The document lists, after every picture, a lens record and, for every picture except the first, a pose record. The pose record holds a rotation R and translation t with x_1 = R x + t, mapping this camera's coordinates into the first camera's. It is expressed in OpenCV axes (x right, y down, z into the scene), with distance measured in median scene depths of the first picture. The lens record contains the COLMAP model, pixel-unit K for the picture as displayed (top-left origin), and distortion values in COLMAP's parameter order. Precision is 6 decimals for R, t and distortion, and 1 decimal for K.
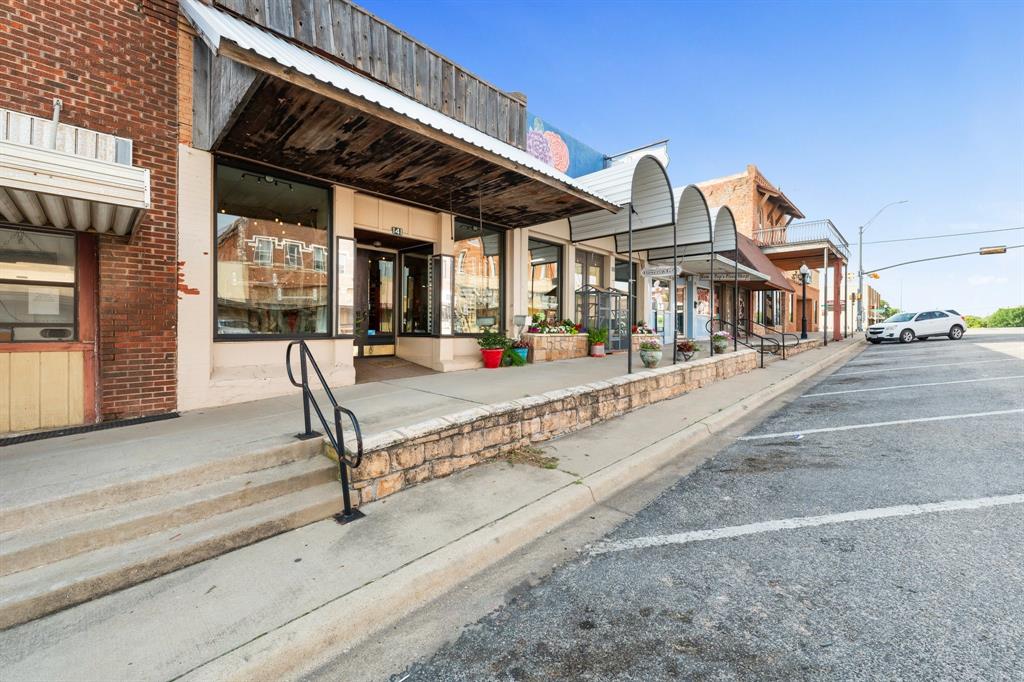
lens RADIAL K [[407.3, 0, 508.4], [0, 407.3, 332.7], [0, 0, 1]] dist [0.003874, 0.000191]
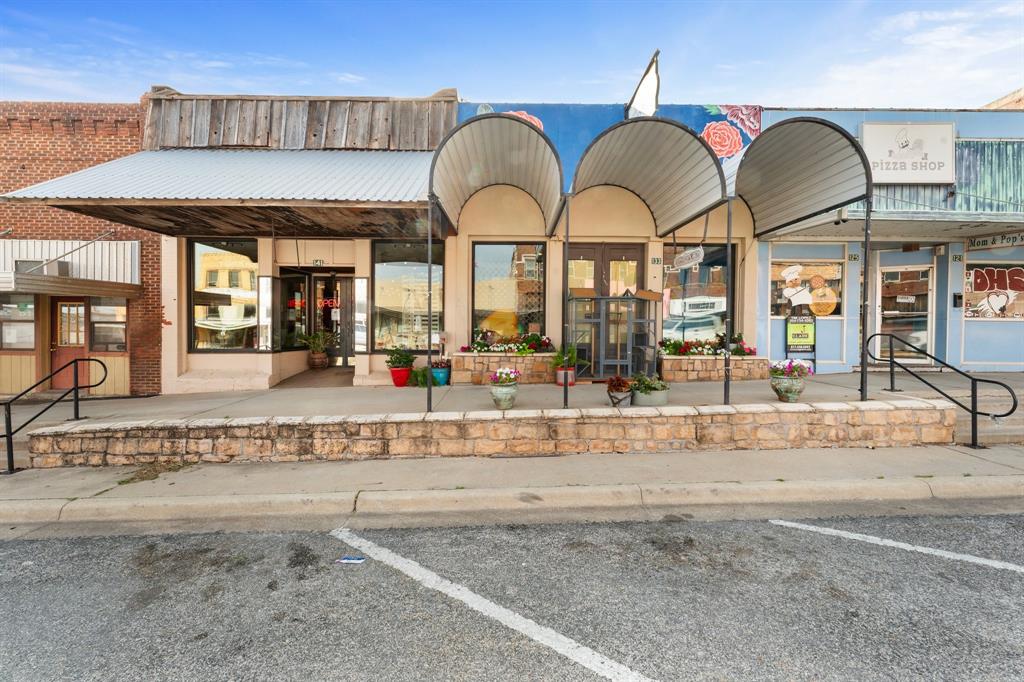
lens RADIAL K [[407.3, 0, 514.0], [0, 407.3, 334.8], [0, 0, 1]] dist [0.003874, 0.000191]
pose [[0.707093, 0.012631, -0.707008, 1.474254], [-0.009464, 0.999920, 0.008399, -0.085275], [0.707057, 0.000753, 0.707156, 0.860937]]
